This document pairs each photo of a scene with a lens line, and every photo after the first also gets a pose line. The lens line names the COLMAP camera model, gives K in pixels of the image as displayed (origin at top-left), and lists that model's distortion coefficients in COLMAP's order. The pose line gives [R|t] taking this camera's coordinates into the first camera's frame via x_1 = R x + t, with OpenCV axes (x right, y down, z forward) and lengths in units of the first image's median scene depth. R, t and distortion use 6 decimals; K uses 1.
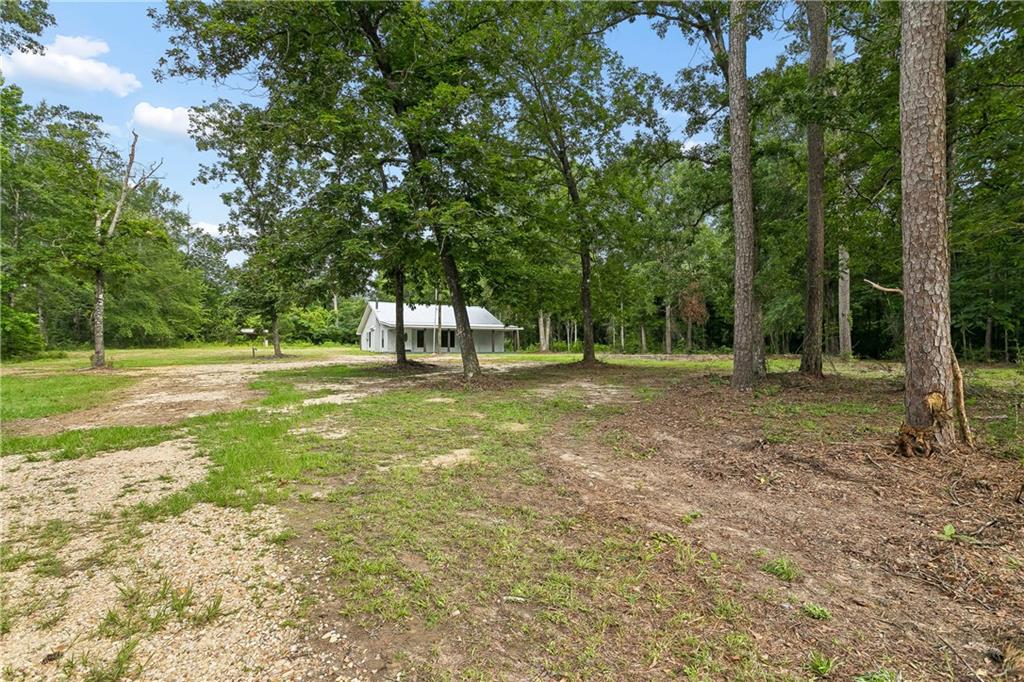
lens RADIAL K [[496.7, 0, 508.2], [0, 496.7, 337.8], [0, 0, 1]] dist [0.016580, 0.000296]
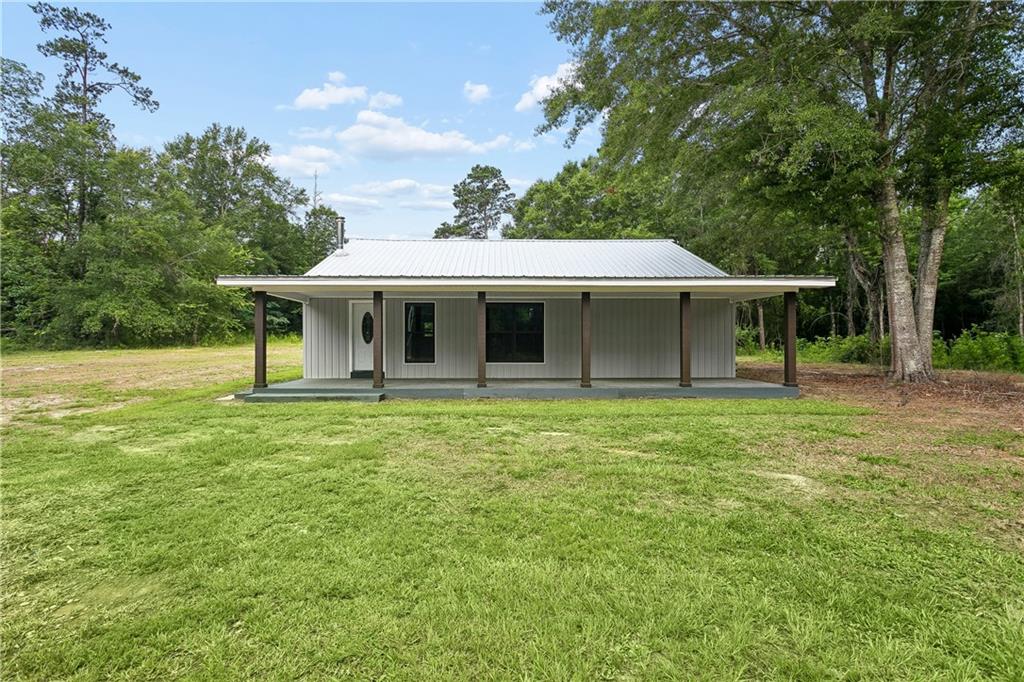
lens RADIAL K [[496.7, 0, 508.2], [0, 496.7, 337.8], [0, 0, 1]] dist [0.016580, 0.000296]
pose [[0.917517, -0.002476, -0.397689, -0.015322], [0.009143, 0.999848, 0.014868, 0.001706], [0.397592, -0.017278, 0.917400, 0.682996]]
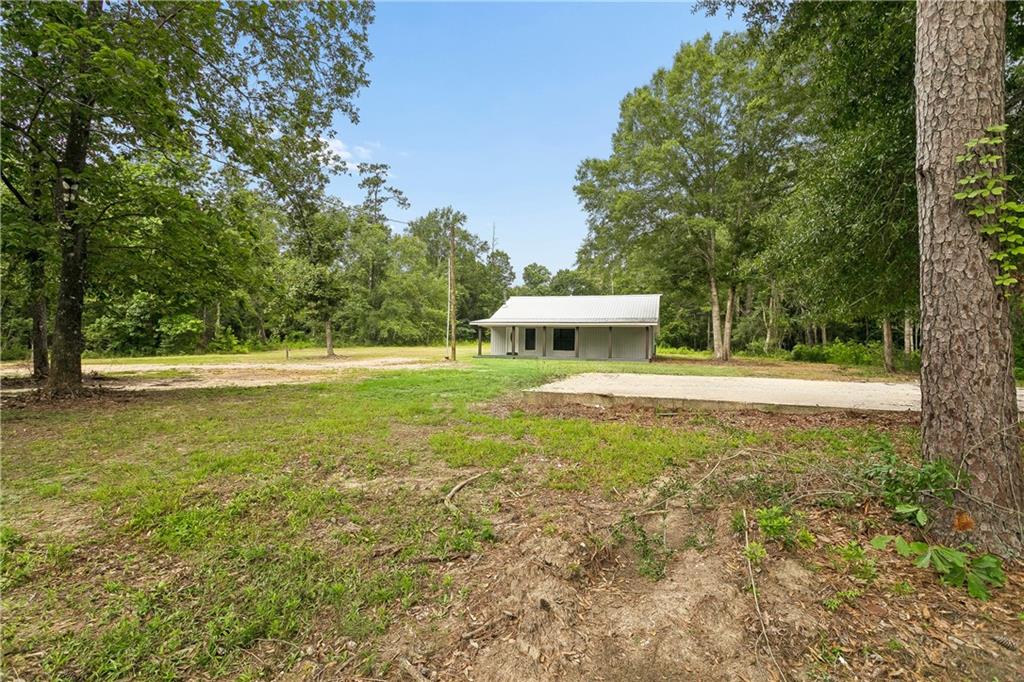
lens RADIAL K [[496.7, 0, 508.2], [0, 496.7, 337.8], [0, 0, 1]] dist [0.016580, 0.000296]
pose [[0.736812, 0.000053, -0.676098, 0.305020], [-0.001170, 0.999999, -0.001196, 0.000612], [0.676097, 0.001673, 0.736811, 0.349162]]
